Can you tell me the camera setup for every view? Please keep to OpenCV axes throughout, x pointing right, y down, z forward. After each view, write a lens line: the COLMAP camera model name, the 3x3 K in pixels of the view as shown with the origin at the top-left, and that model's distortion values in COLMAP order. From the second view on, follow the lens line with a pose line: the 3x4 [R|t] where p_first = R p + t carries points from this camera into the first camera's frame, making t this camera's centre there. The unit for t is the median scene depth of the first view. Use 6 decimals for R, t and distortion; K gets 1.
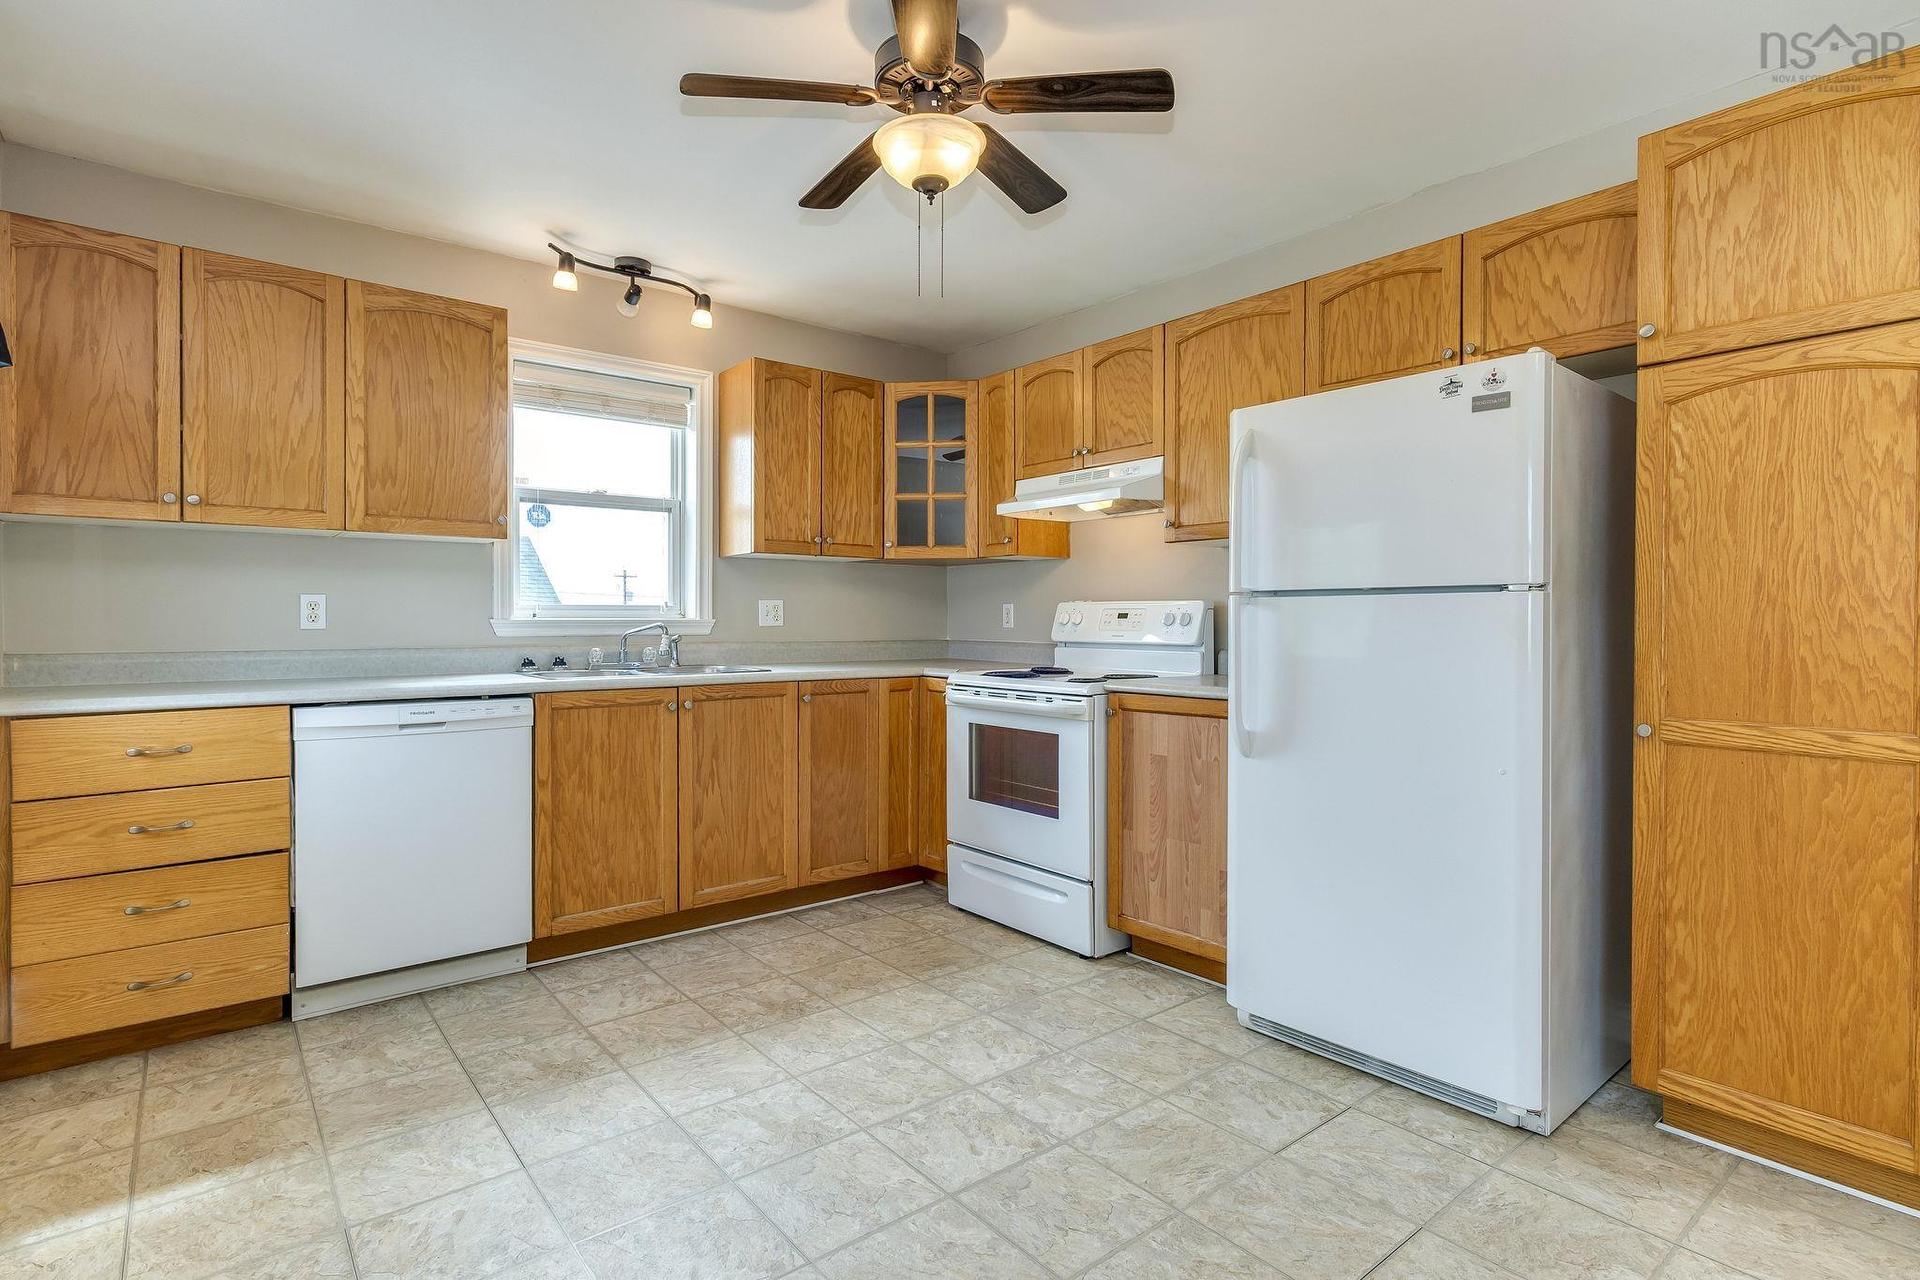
lens RADIAL K [[954.2, 0, 958.6], [0, 954.2, 630.4], [0, 0, 1]] dist [-0.004561, 0.002529]
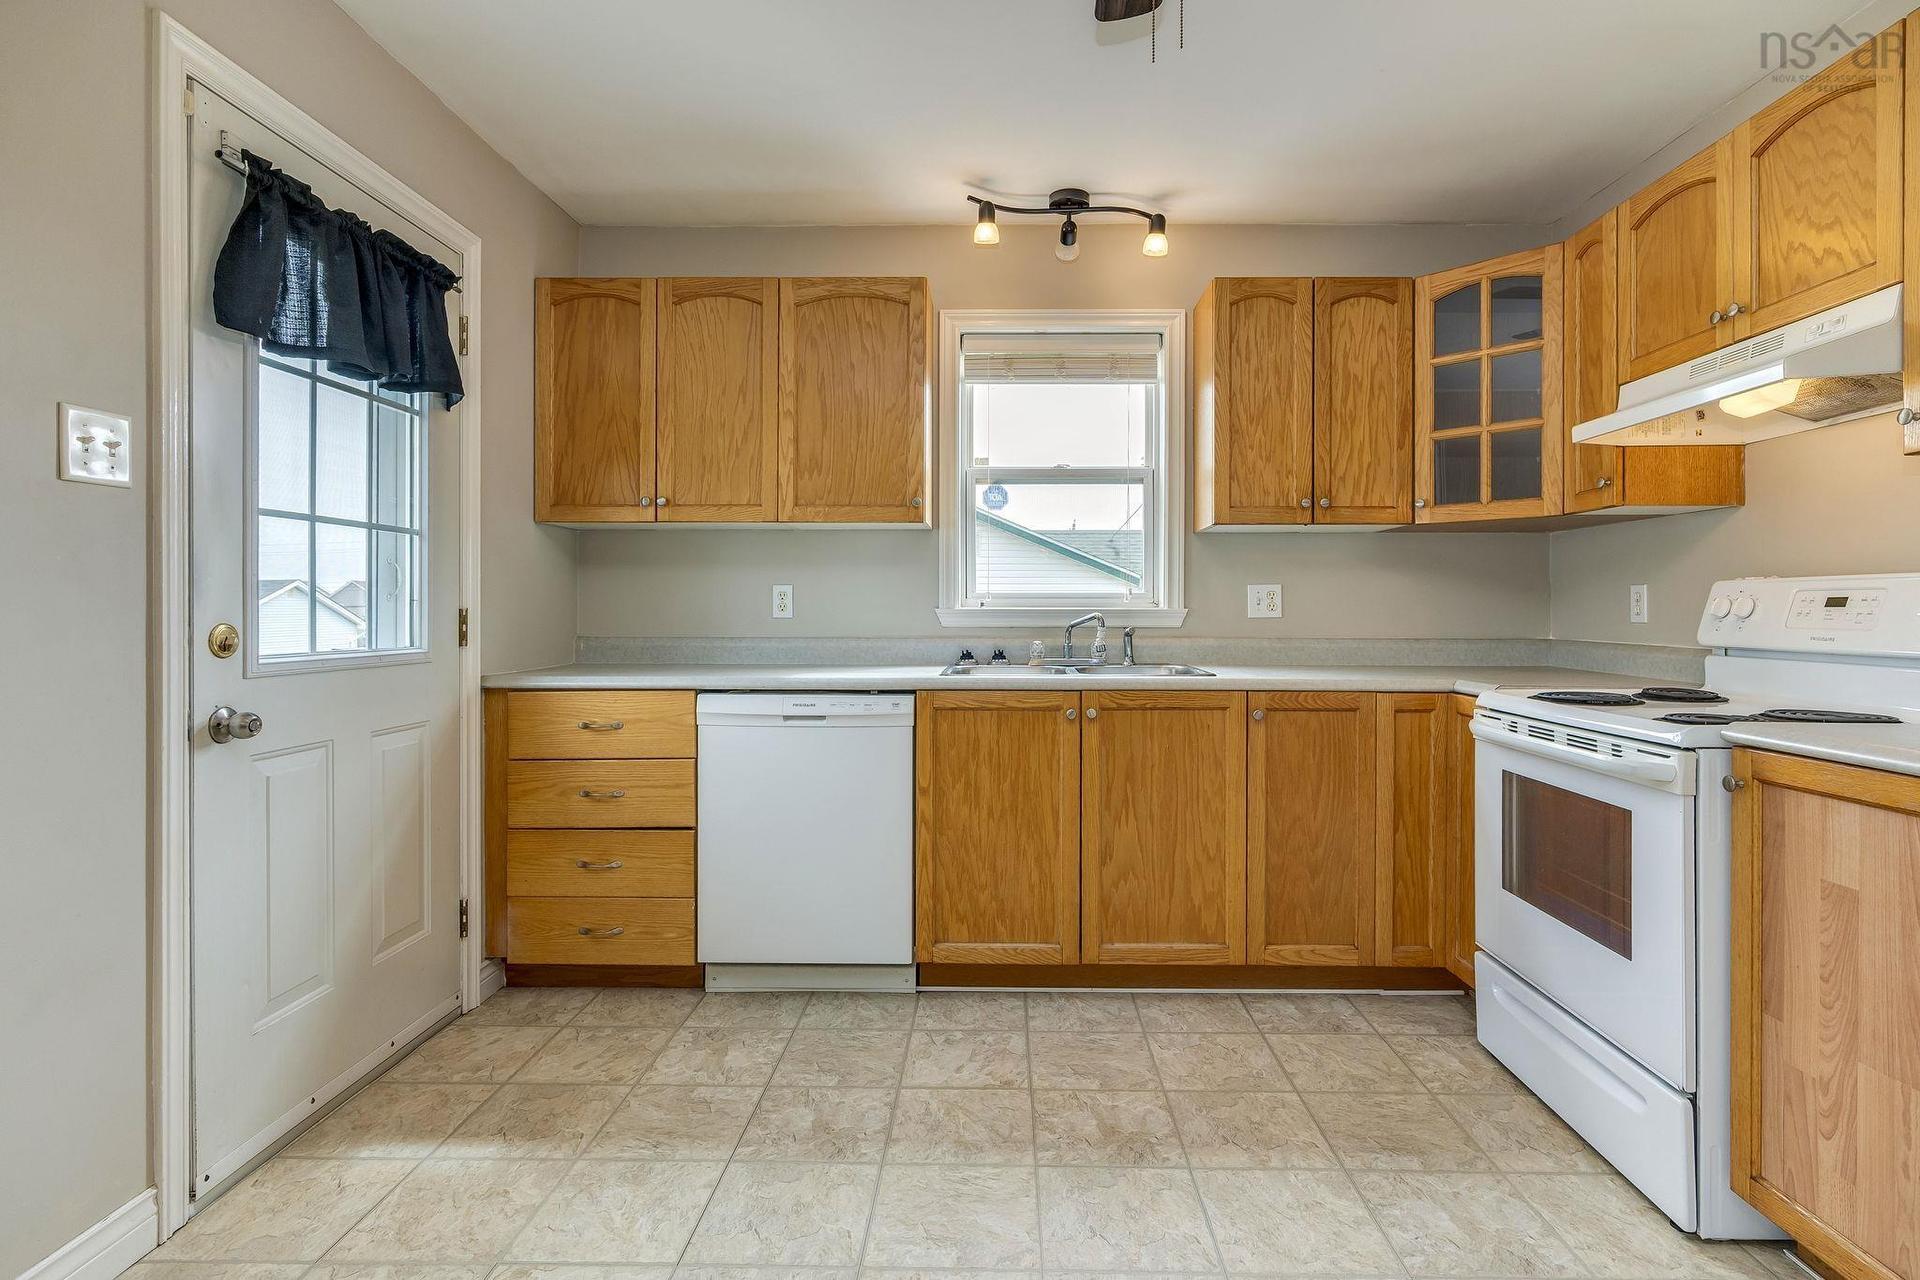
lens RADIAL K [[954.2, 0, 990.2], [0, 954.2, 614.4], [0, 0, 1]] dist [-0.004561, 0.002529]
pose [[0.768564, 0.003602, -0.639763, 0.175420], [-0.008254, 0.999957, -0.004285, -0.002547], [0.639720, 0.008574, 0.768560, 0.324332]]
